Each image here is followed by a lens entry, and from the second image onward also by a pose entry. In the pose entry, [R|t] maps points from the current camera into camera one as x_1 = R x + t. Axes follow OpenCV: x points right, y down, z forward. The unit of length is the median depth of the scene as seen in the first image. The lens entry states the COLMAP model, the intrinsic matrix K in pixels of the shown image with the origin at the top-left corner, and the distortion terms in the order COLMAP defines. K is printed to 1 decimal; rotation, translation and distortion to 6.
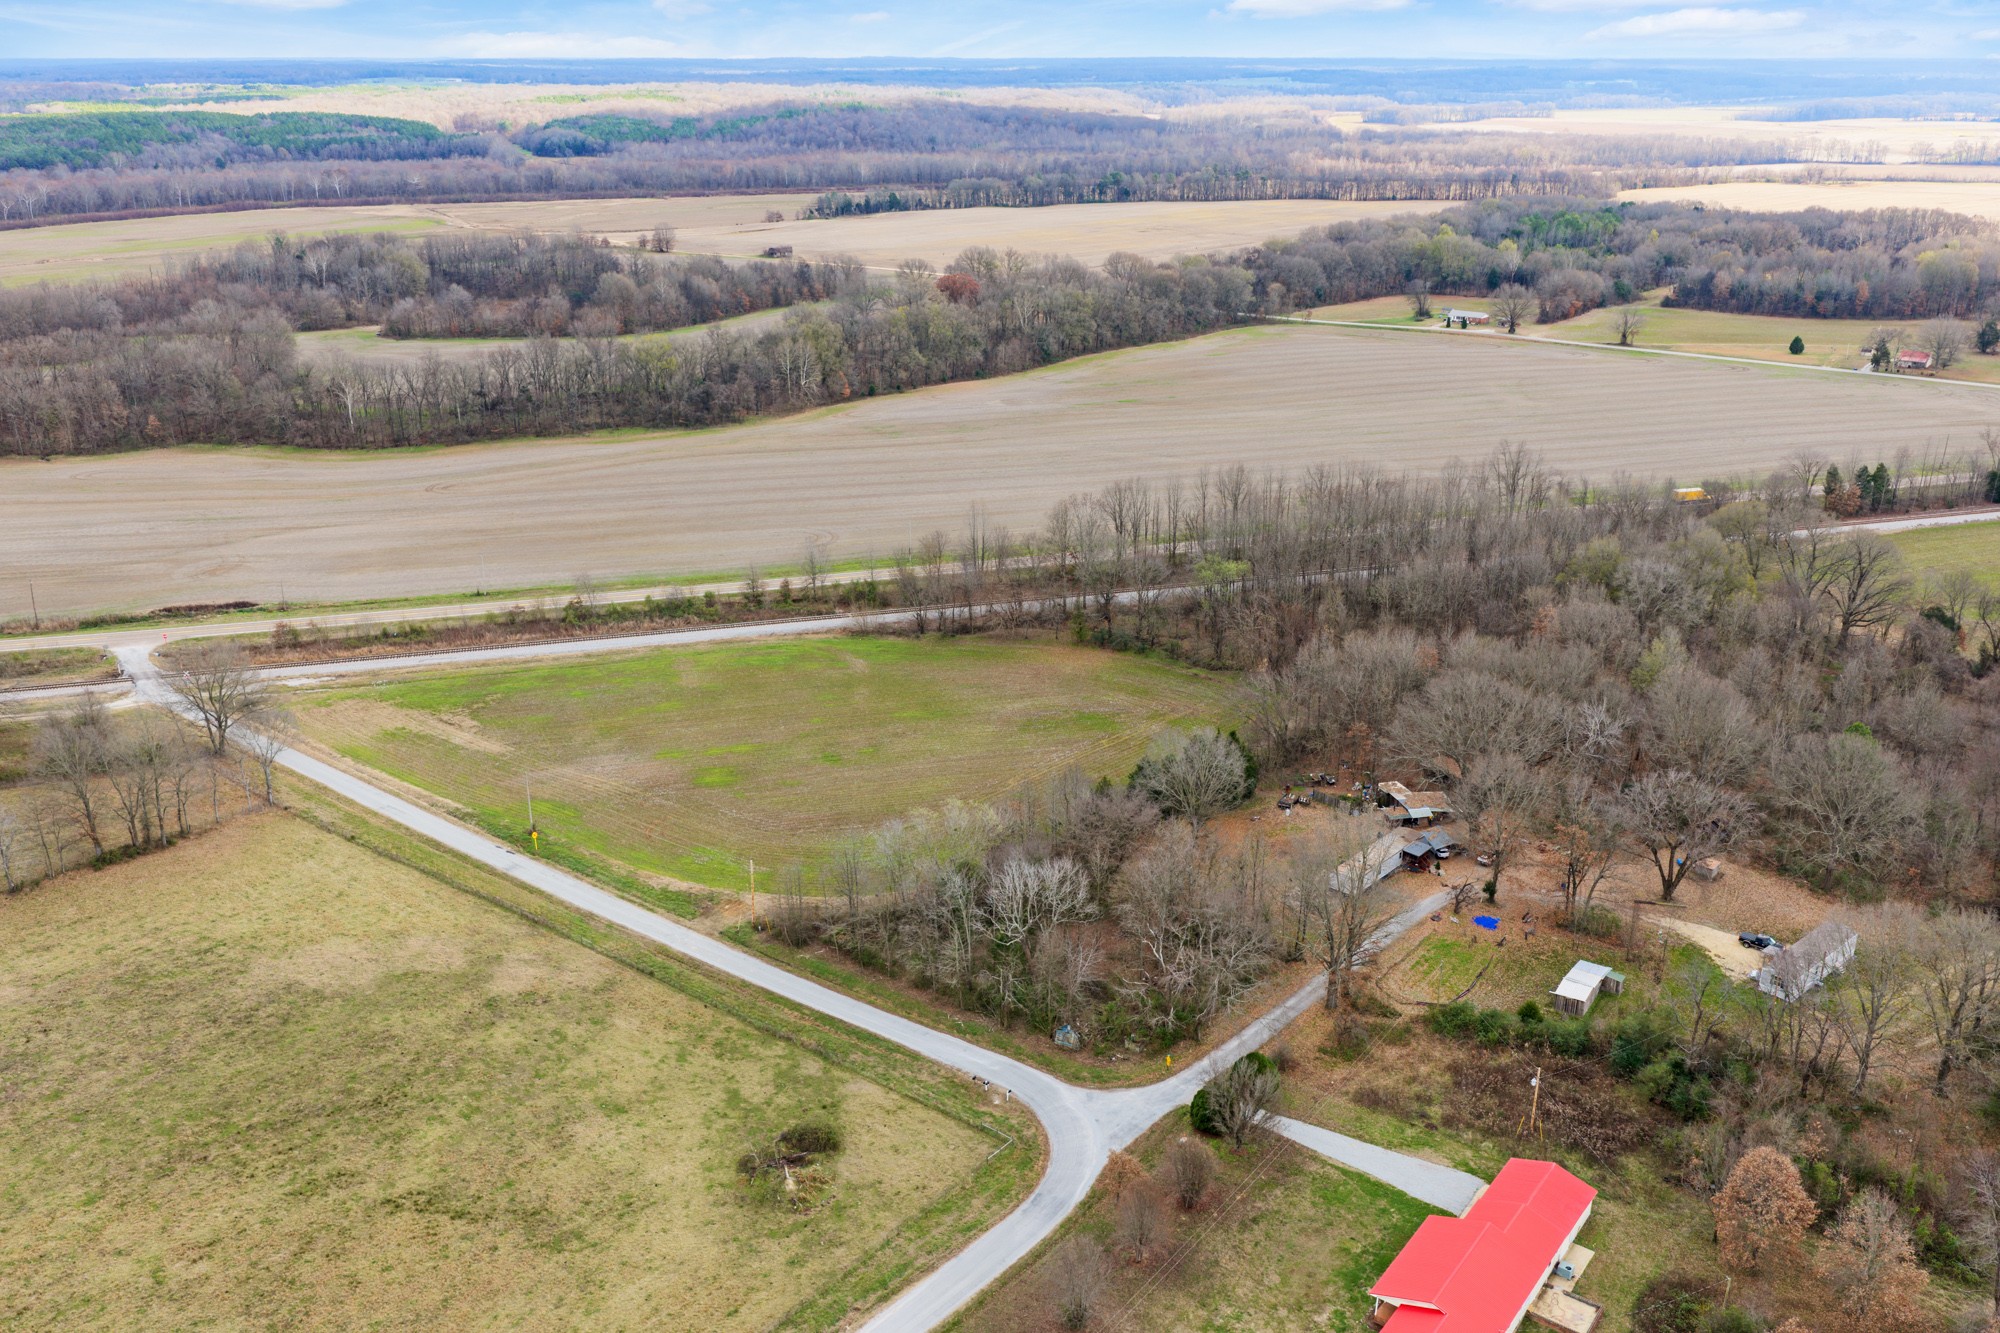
lens RADIAL K [[1637.0, 0, 1000.3], [0, 1637.0, 707.8], [0, 0, 1]] dist [0.010027, -0.019113]
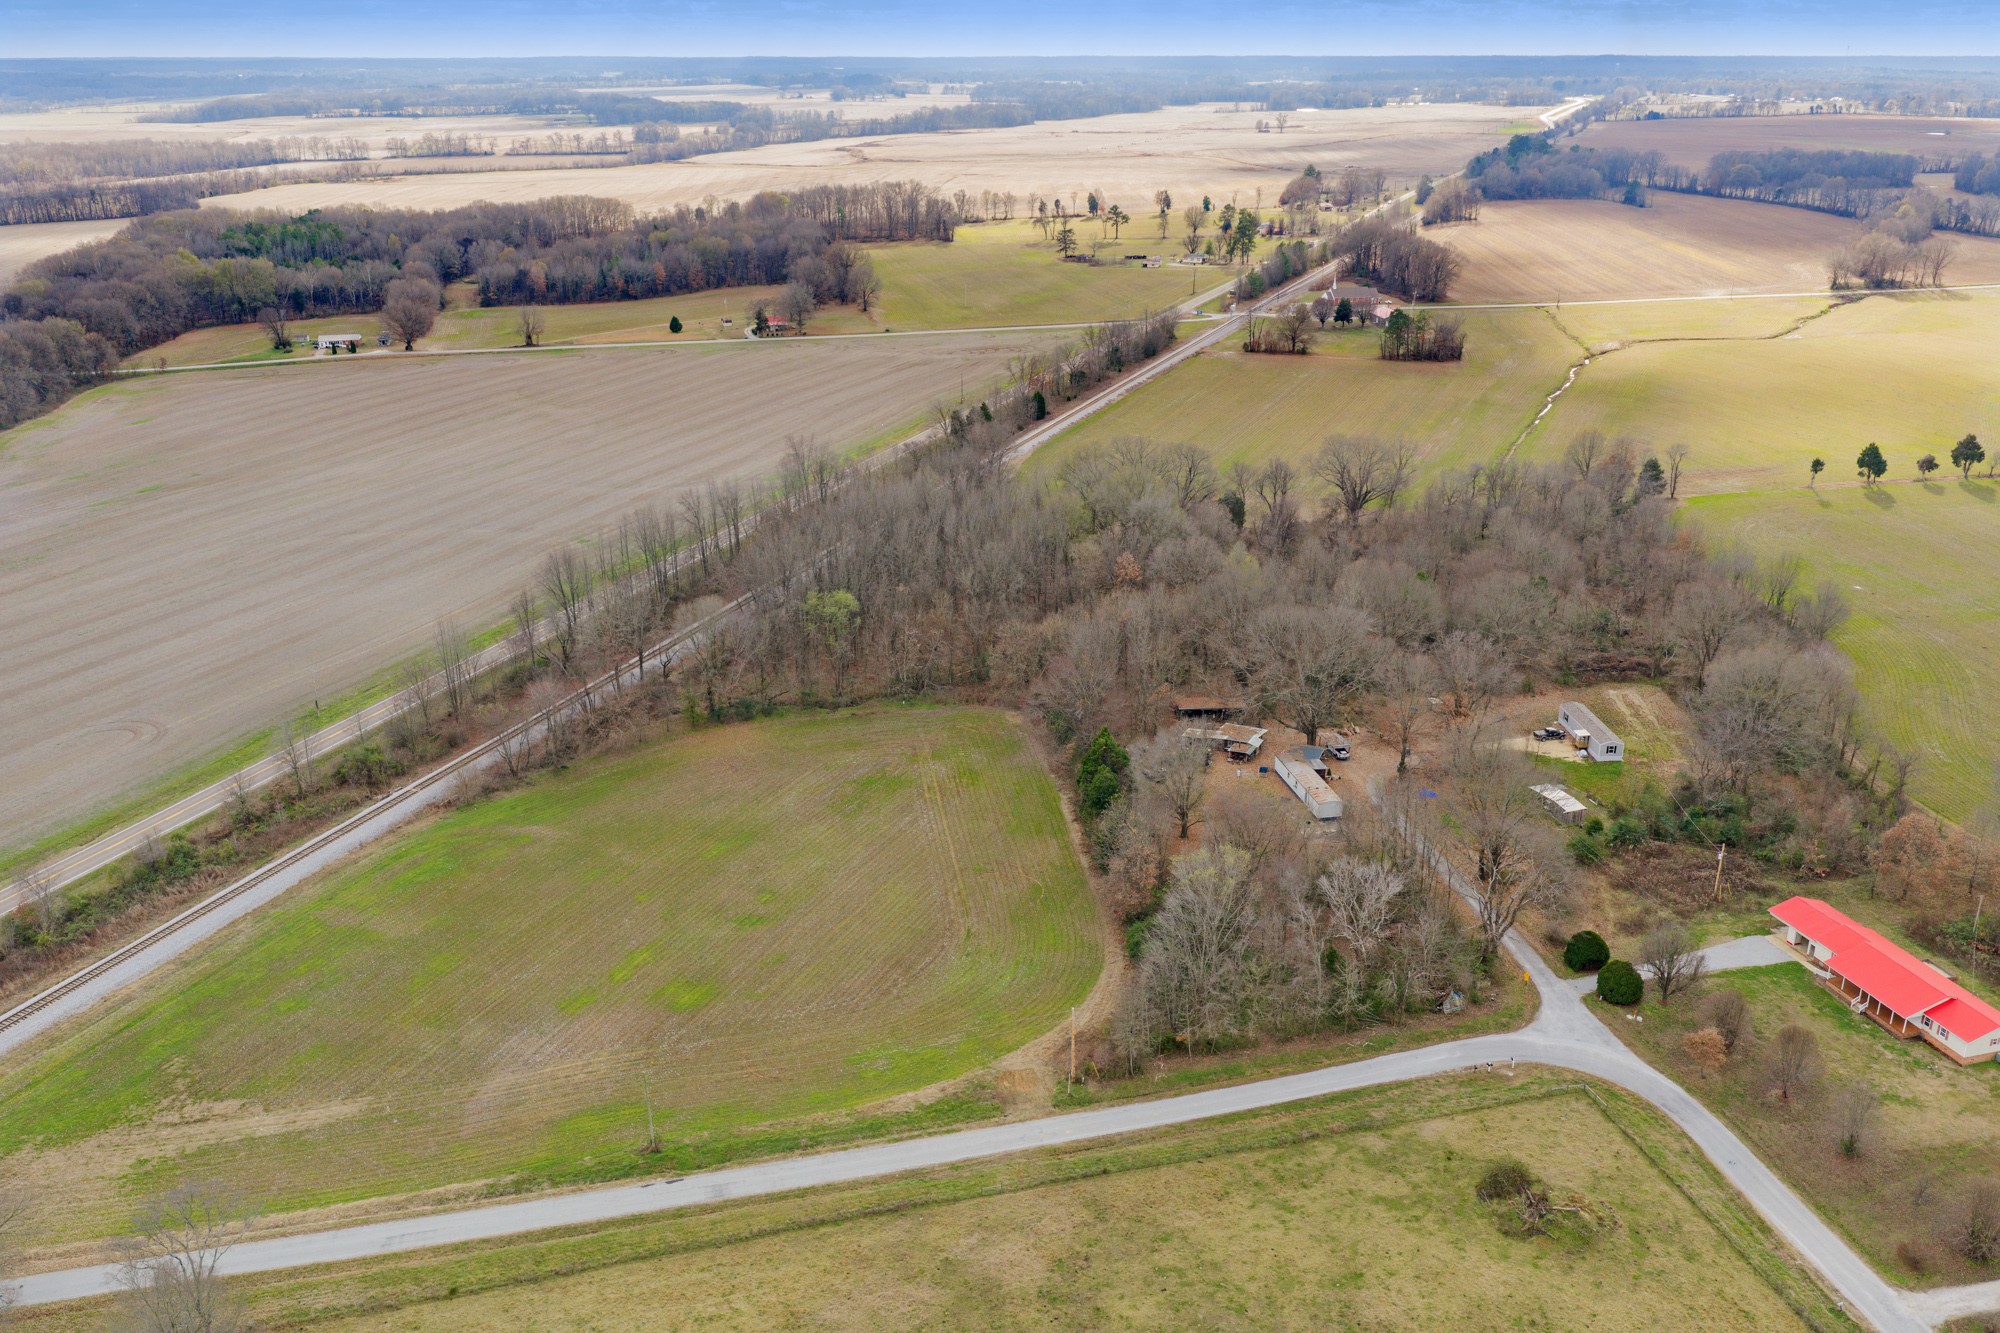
lens RADIAL K [[1637.0, 0, 1000.3], [0, 1637.0, 707.8], [0, 0, 1]] dist [0.010027, -0.019113]
pose [[0.609414, -0.294355, 0.736186, -0.643952], [0.293990, 0.946230, 0.134974, -0.155056], [-0.736331, 0.134176, 0.663184, 0.367446]]
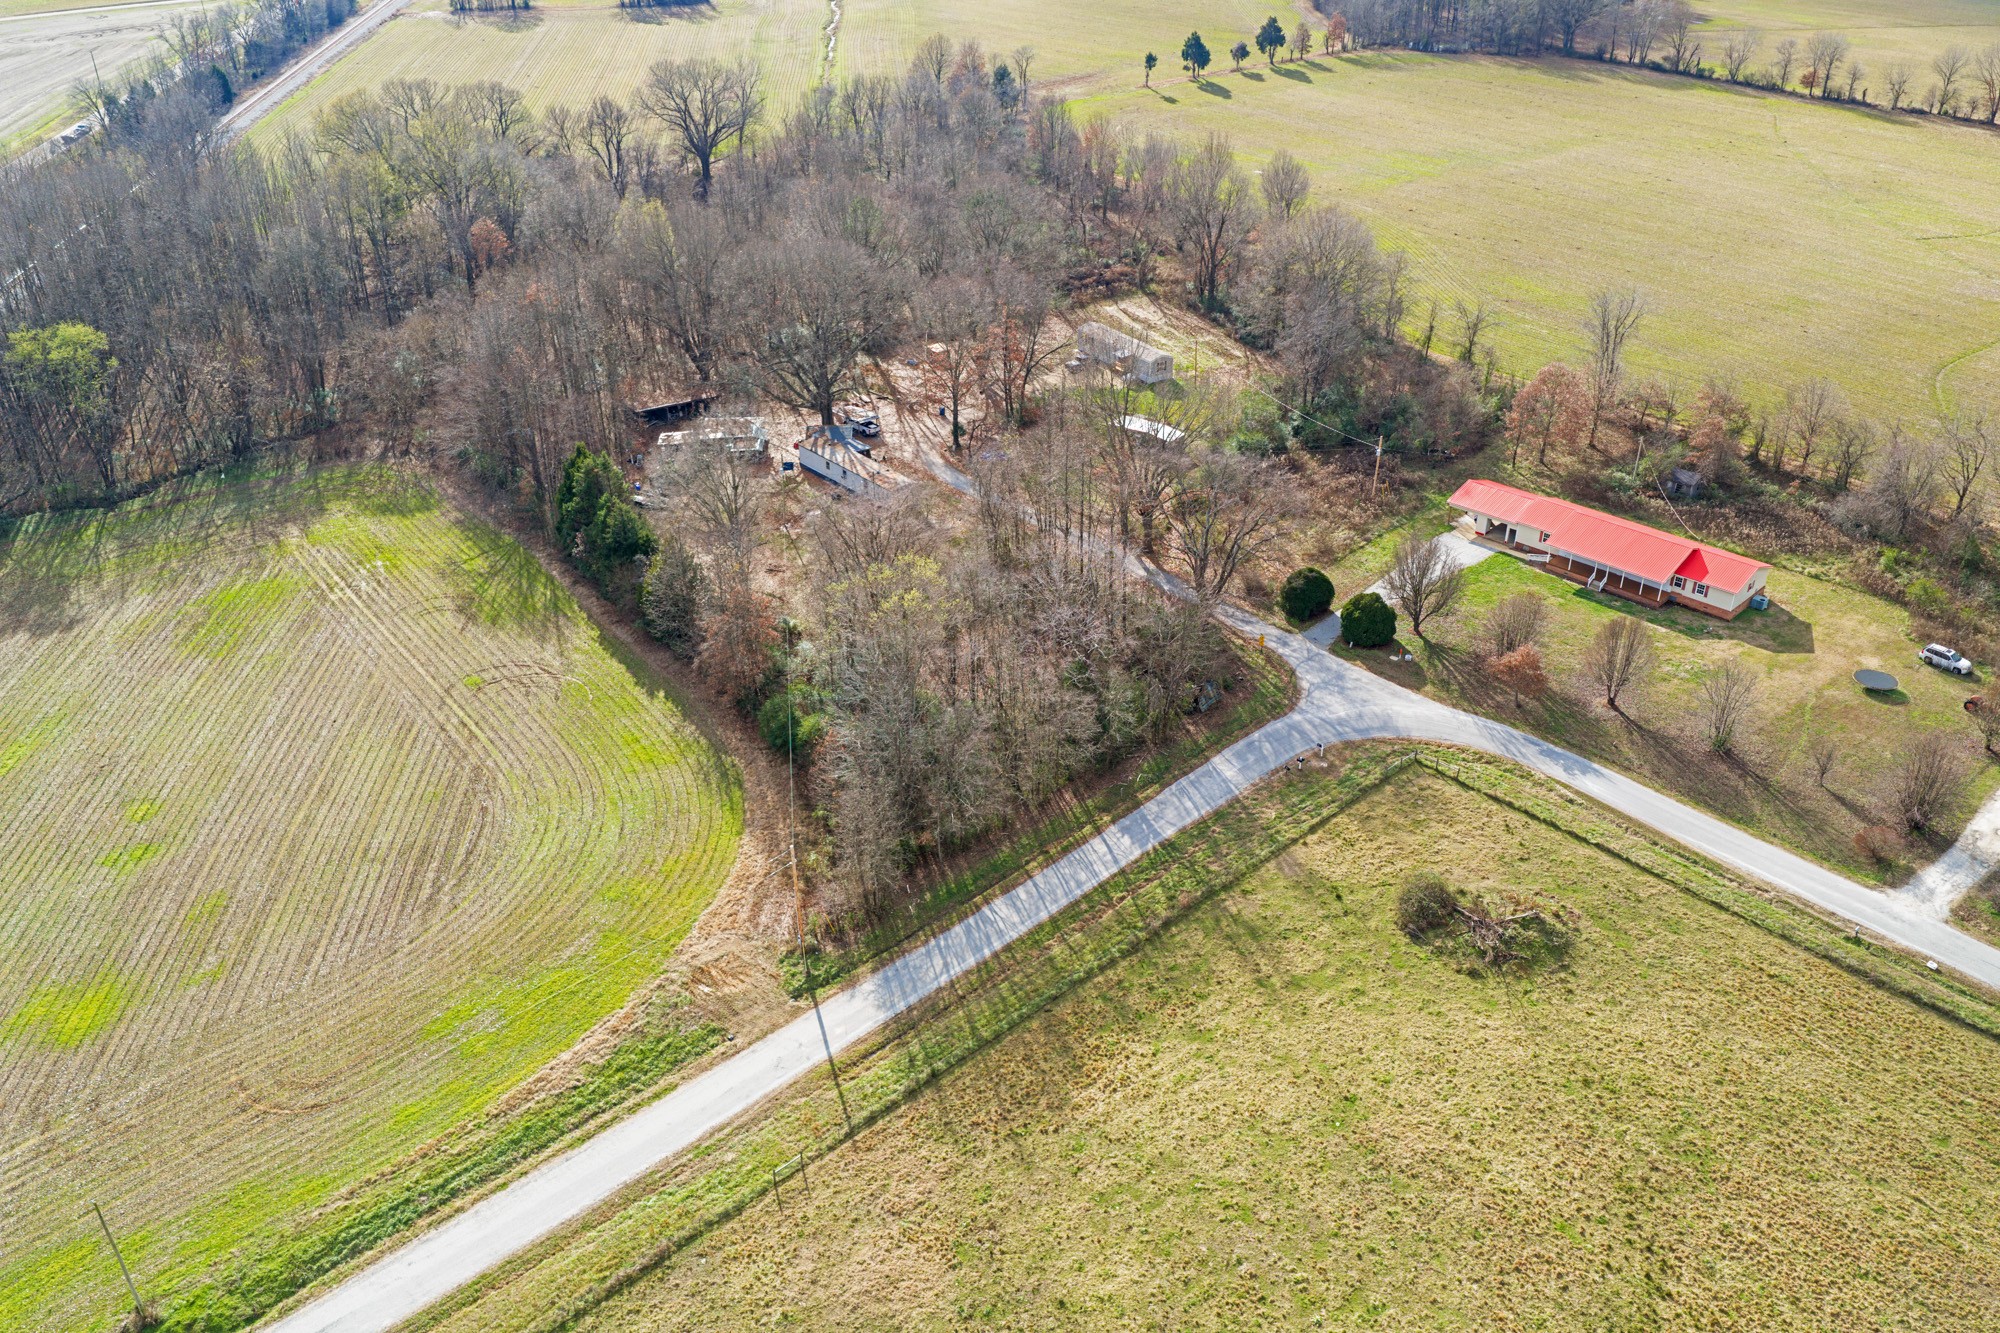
lens RADIAL K [[1637.0, 0, 1000.3], [0, 1637.0, 707.8], [0, 0, 1]] dist [0.010027, -0.019113]
pose [[0.146722, -0.505301, 0.850378, -0.492348], [0.364945, 0.826687, 0.428257, -0.129373], [-0.919395, 0.247507, 0.305700, 0.638601]]
